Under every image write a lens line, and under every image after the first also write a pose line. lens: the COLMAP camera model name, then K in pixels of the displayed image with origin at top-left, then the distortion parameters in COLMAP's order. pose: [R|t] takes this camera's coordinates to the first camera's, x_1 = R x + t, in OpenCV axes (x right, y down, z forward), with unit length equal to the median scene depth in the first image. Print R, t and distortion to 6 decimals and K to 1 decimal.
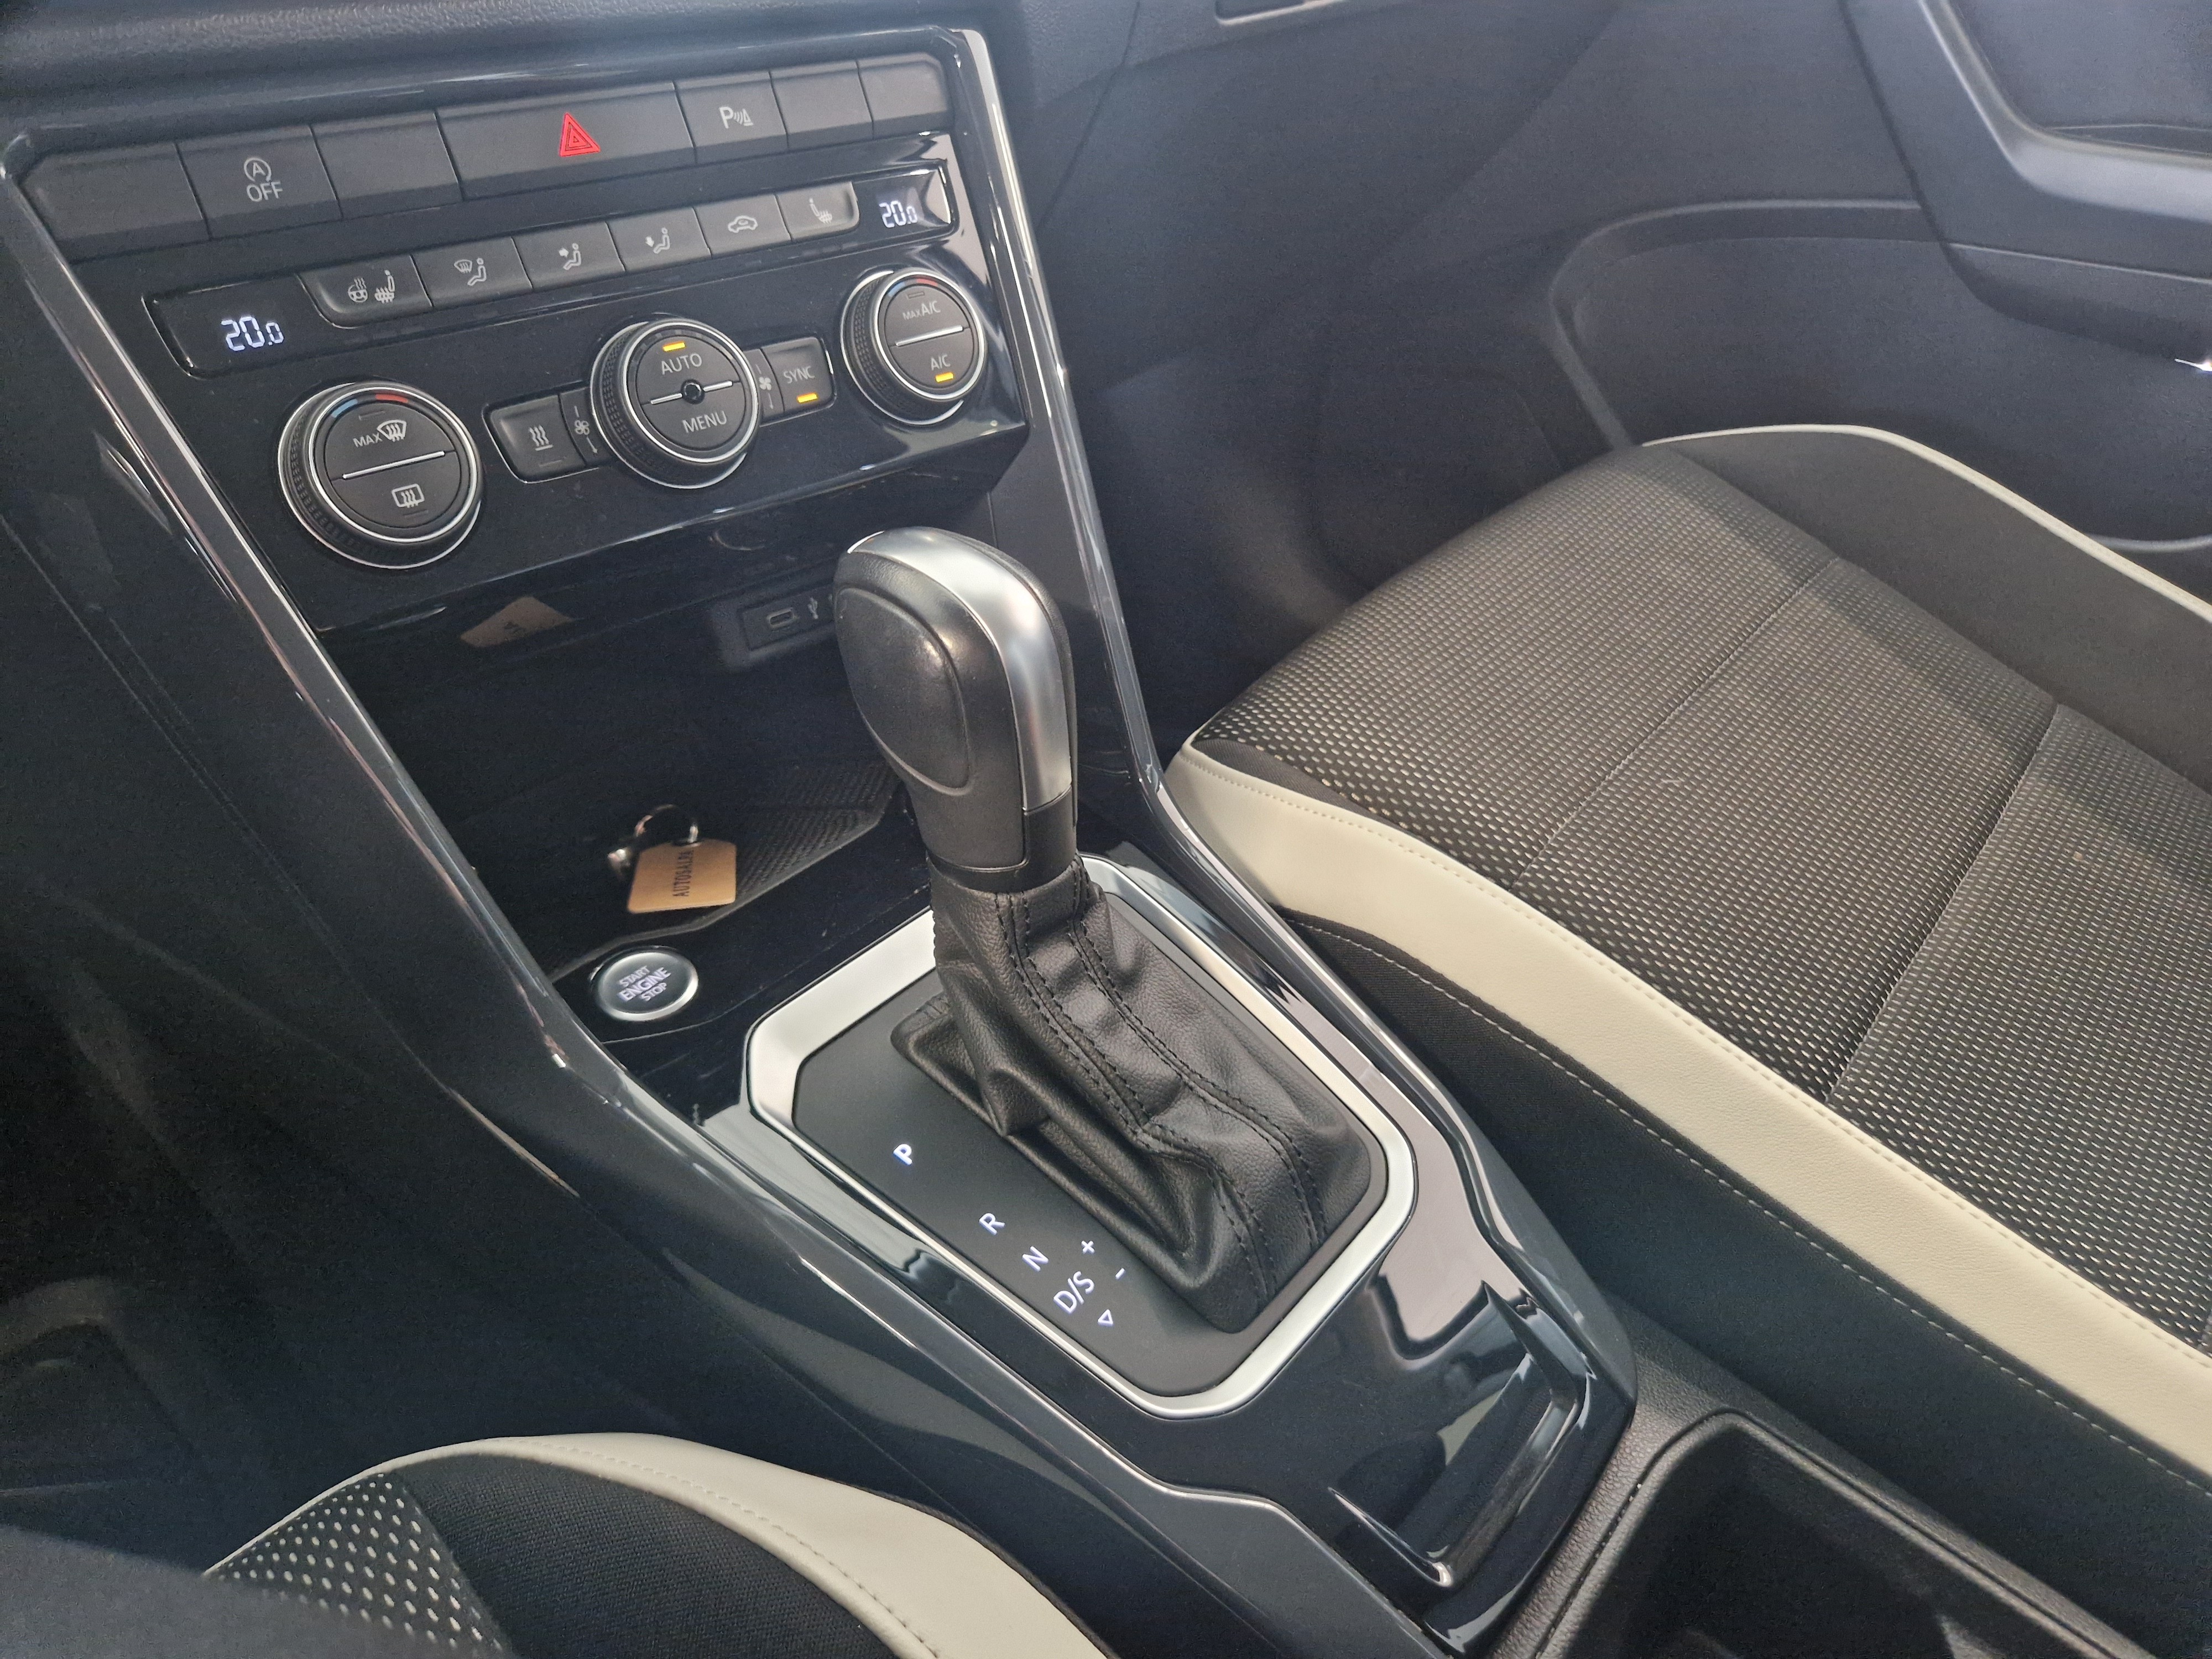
lens RADIAL K [[1502.4, 0, 1146.7], [0, 1502.4, 851.5], [0, 0, 1]] dist [0.021899, -0.020503]
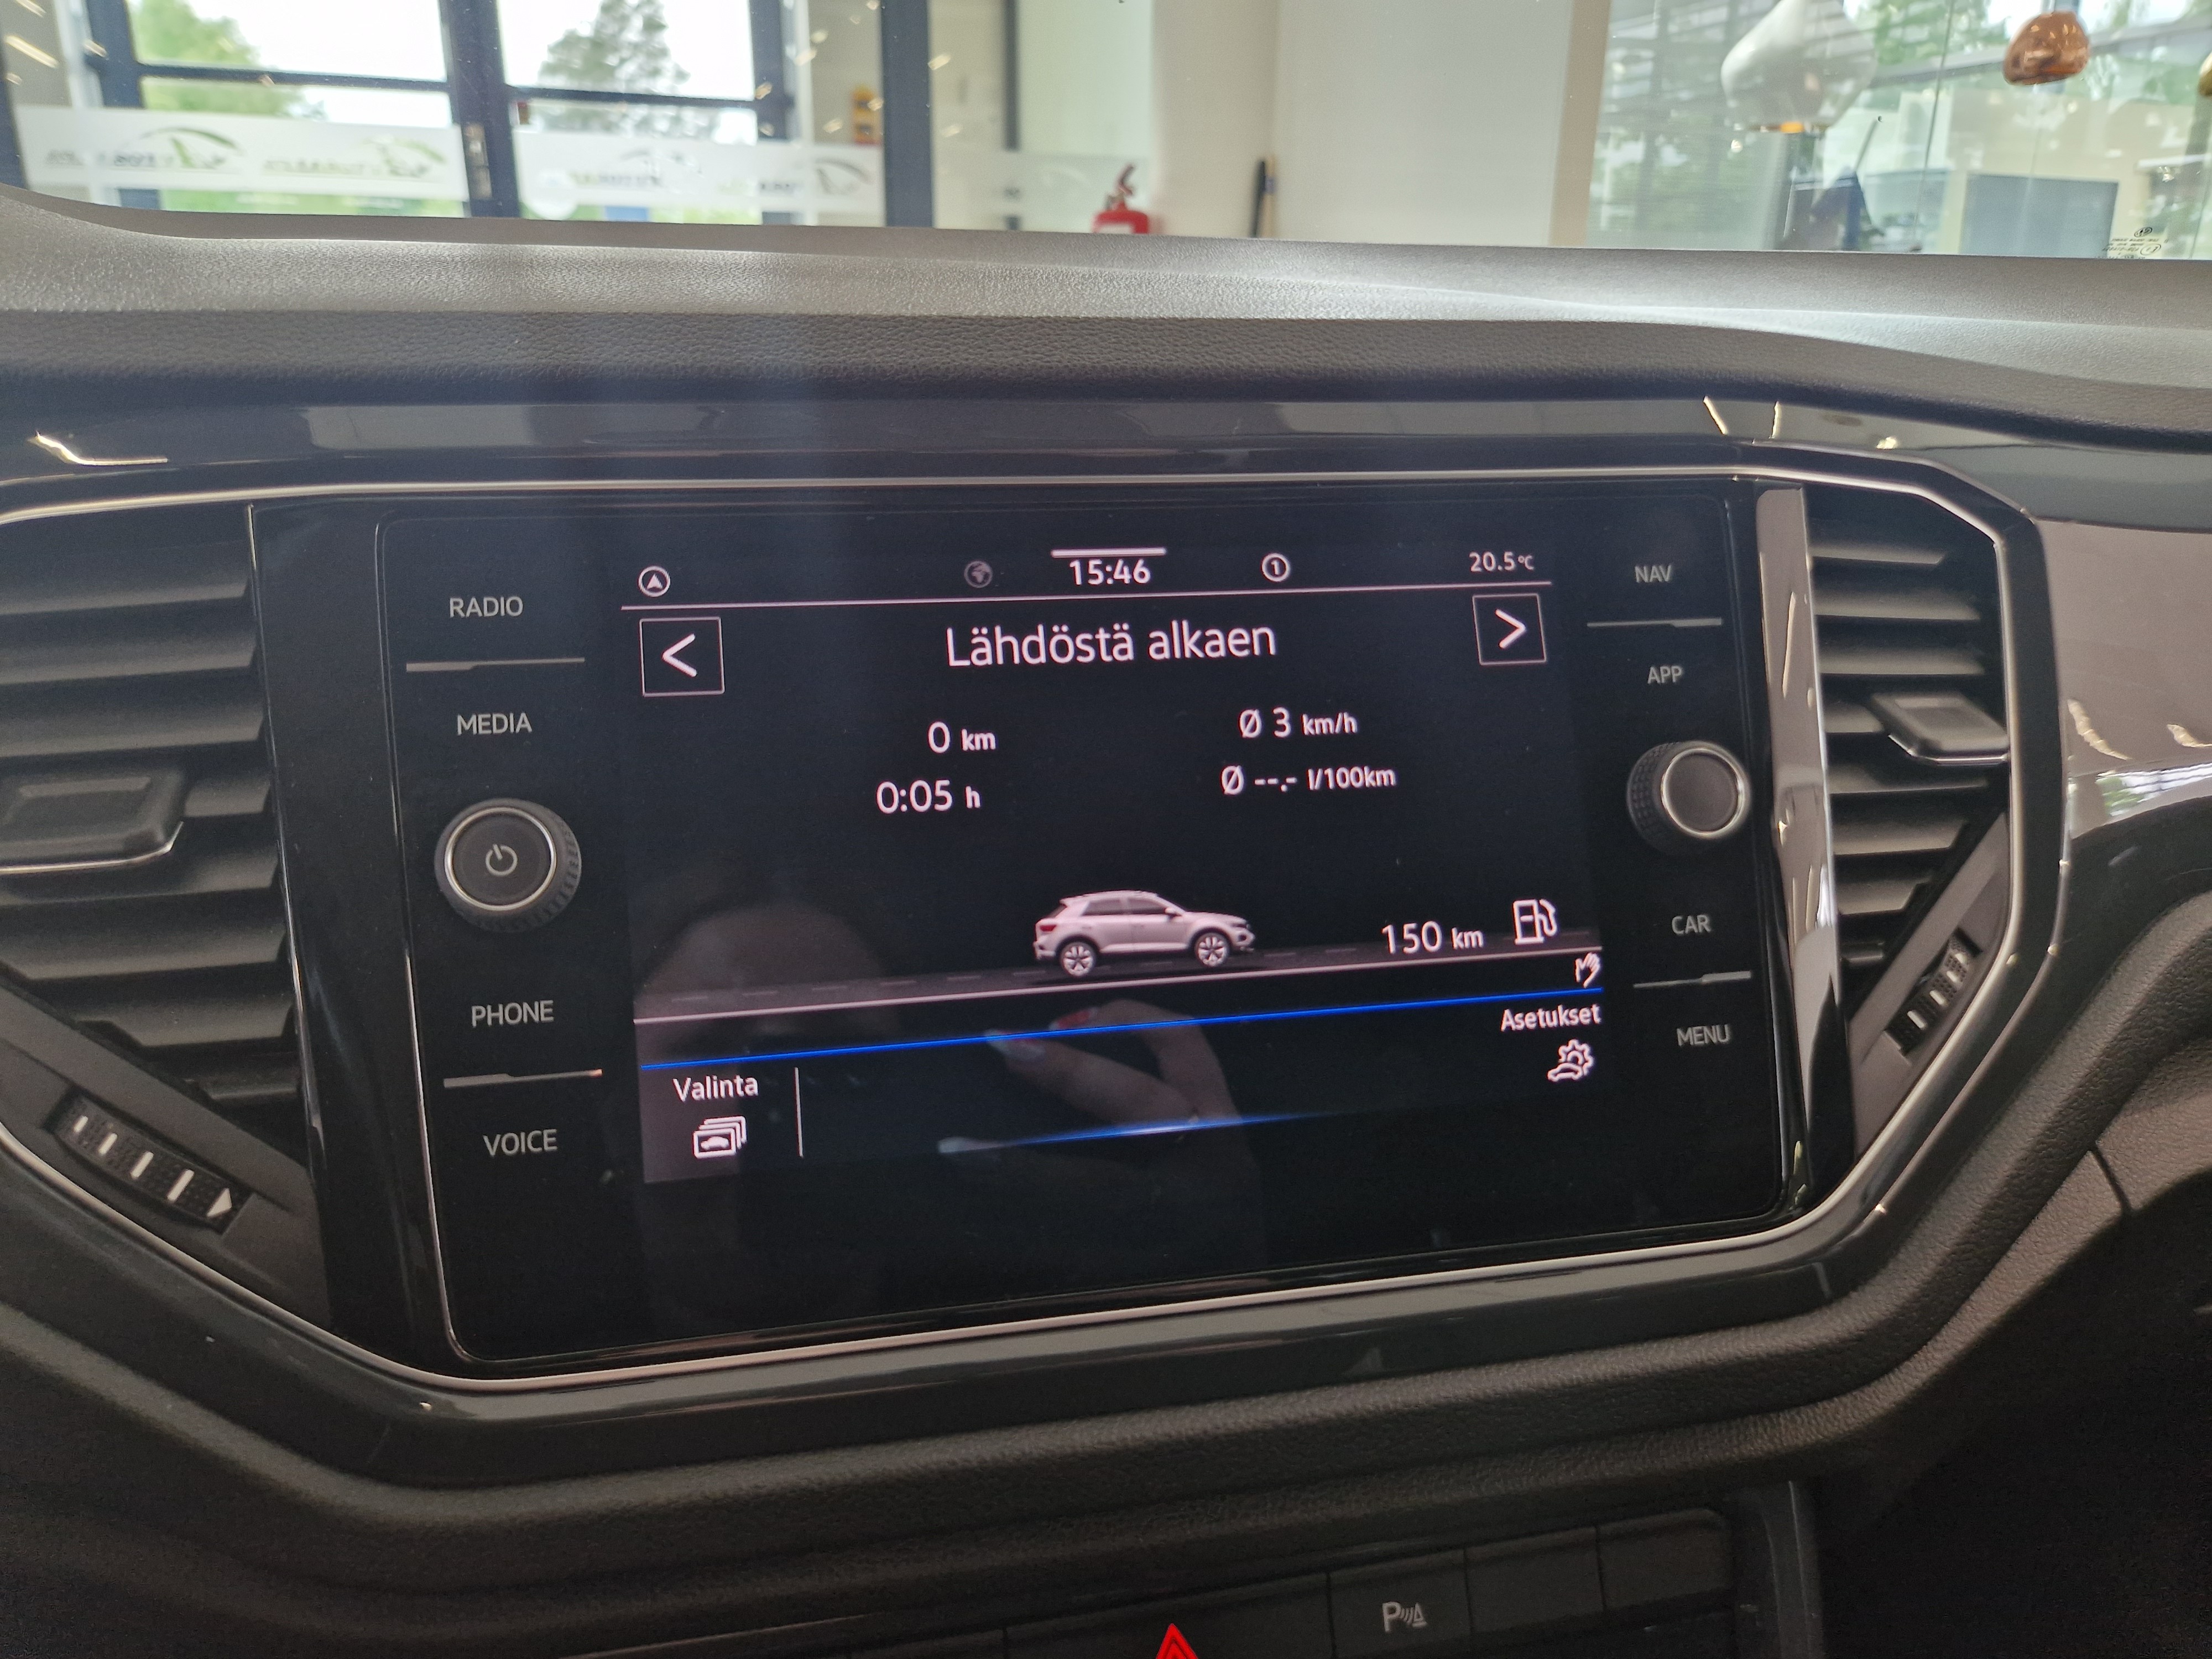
lens RADIAL K [[1562.3, 0, 1114.1], [0, 1562.3, 840.8], [0, 0, 1]] dist [0.017729, -0.017396]
pose [[0.860646, 0.130343, -0.492238, -0.072688], [-0.288056, 0.921764, -0.259567, -0.610409], [0.419895, 0.365188, 0.830859, 0.189487]]
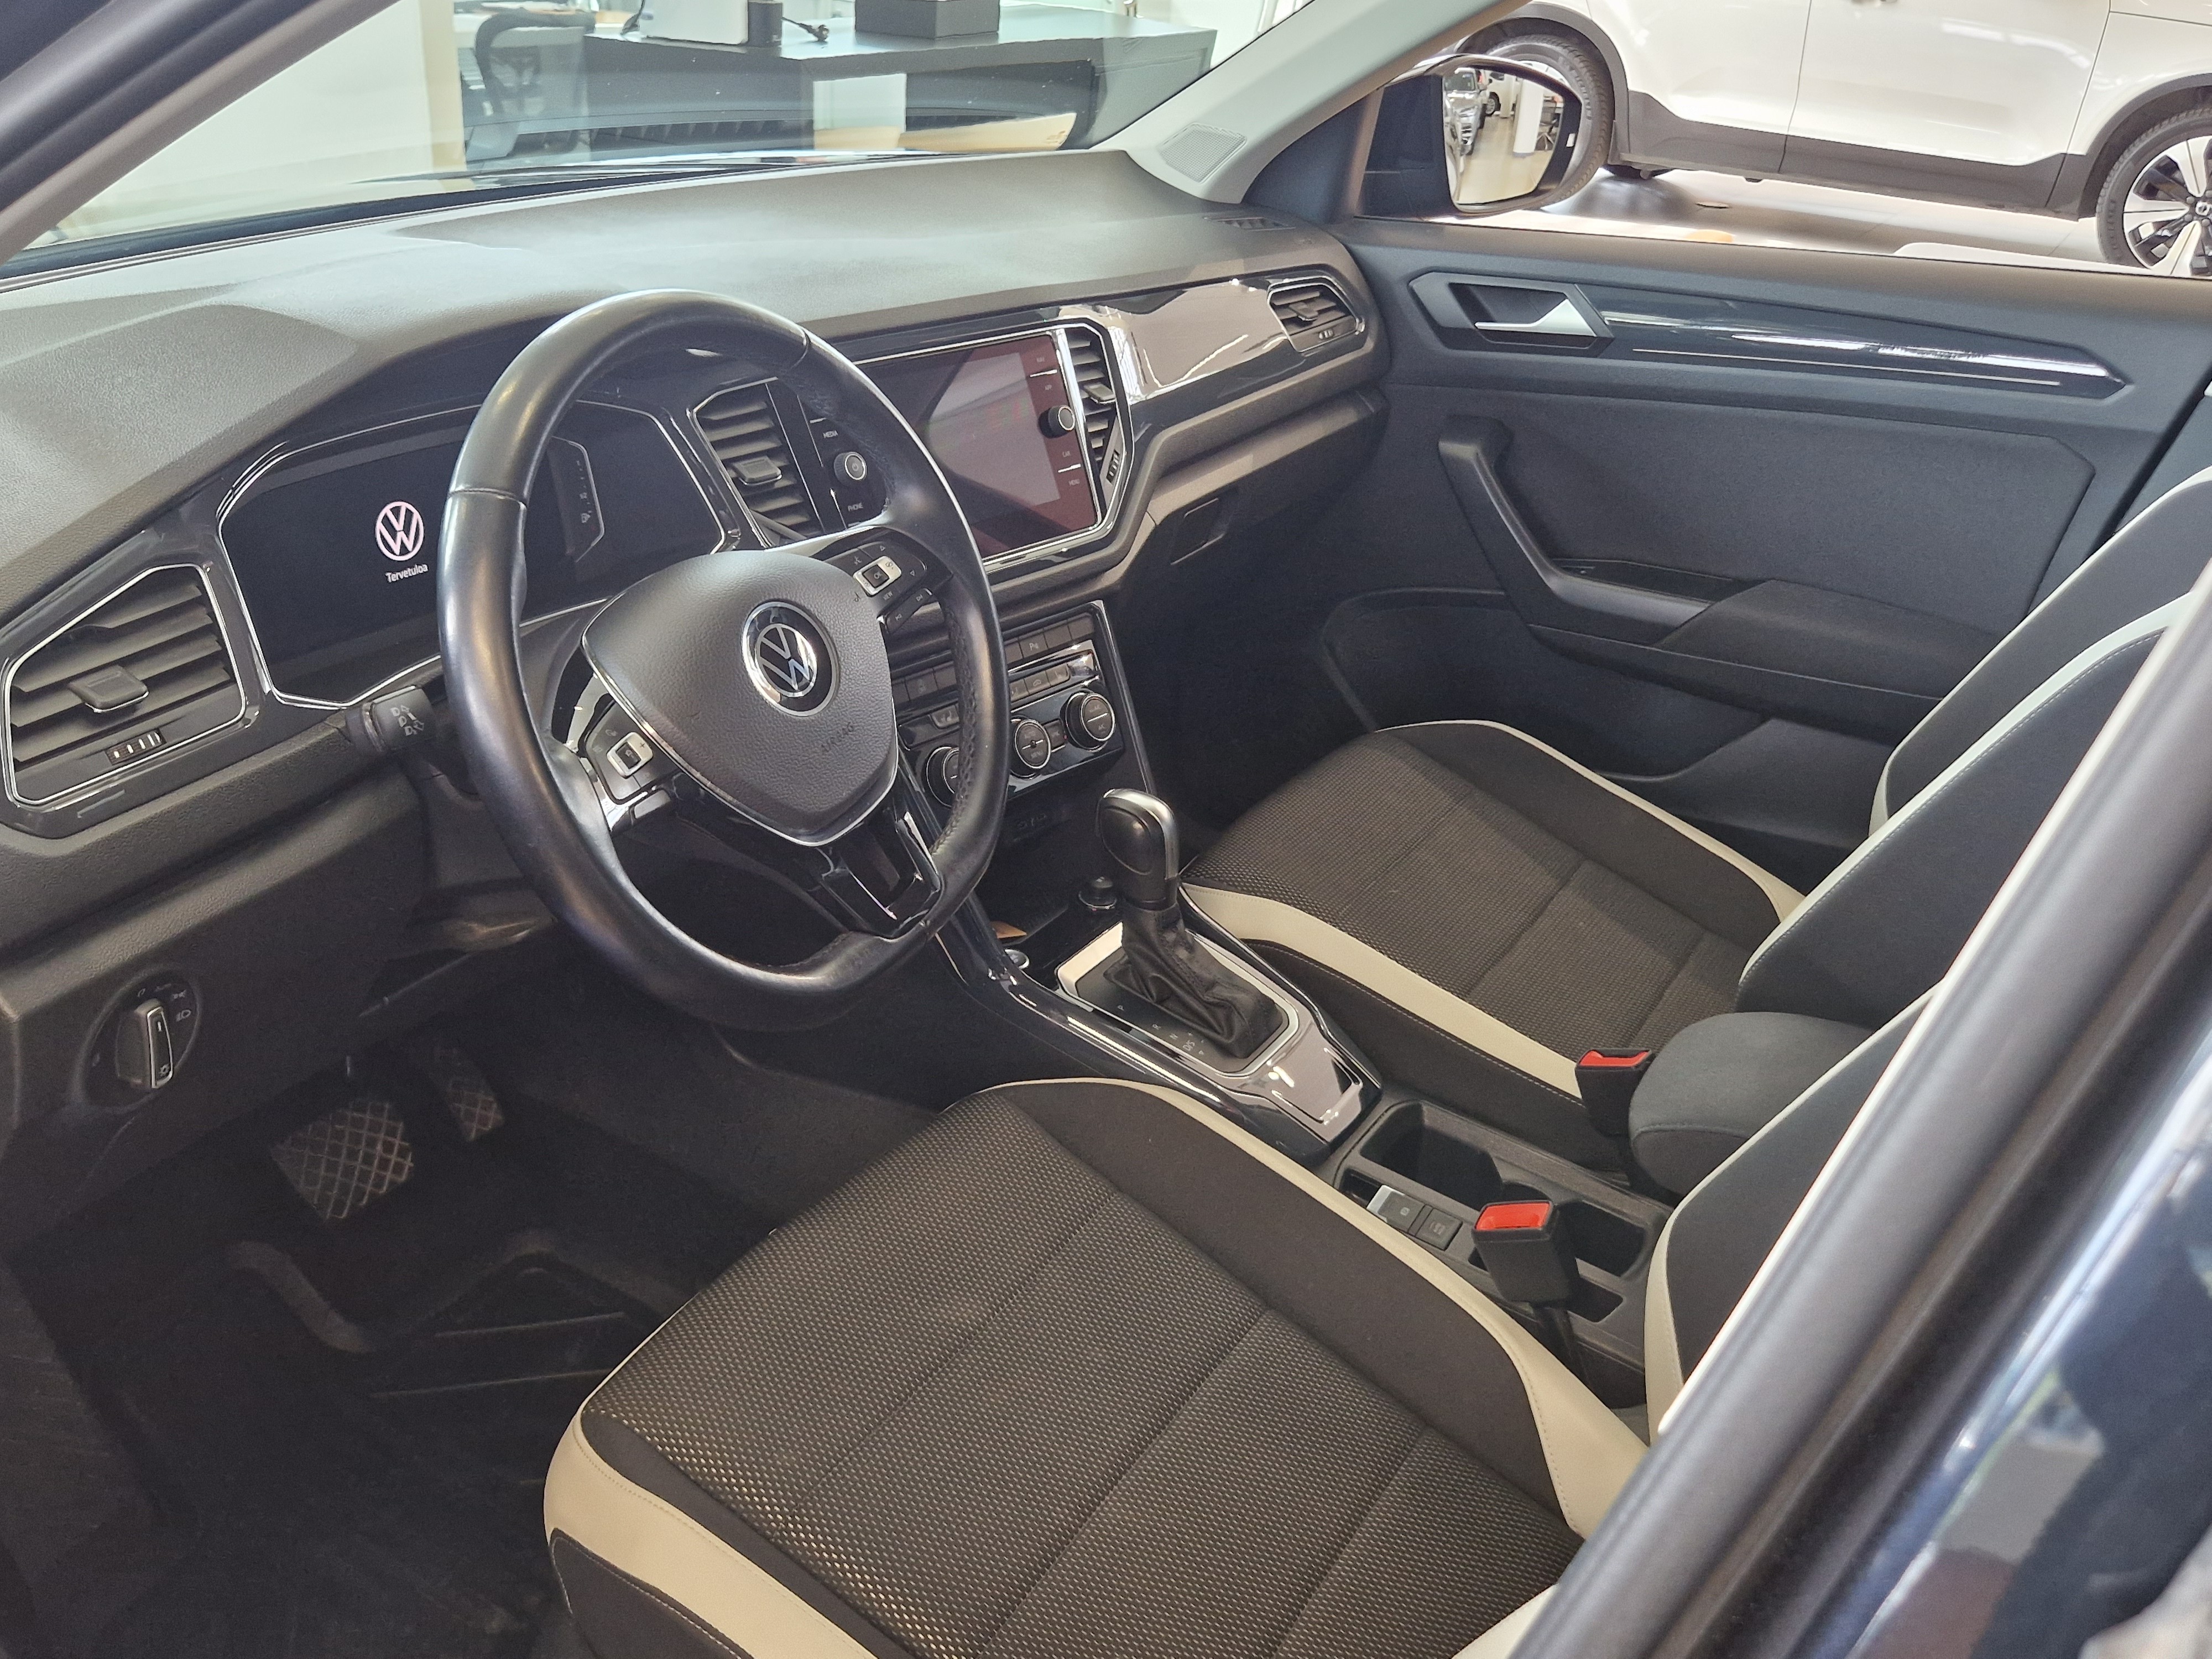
lens RADIAL K [[1690.8, 0, 1082.9], [0, 1690.8, 851.3], [0, 0, 1]] dist [0.025074, -0.037691]
pose [[0.993714, -0.033161, 0.106928, -0.532777], [0.051230, 0.983948, -0.170942, 0.427871], [-0.099543, 0.175345, 0.979462, -2.019237]]
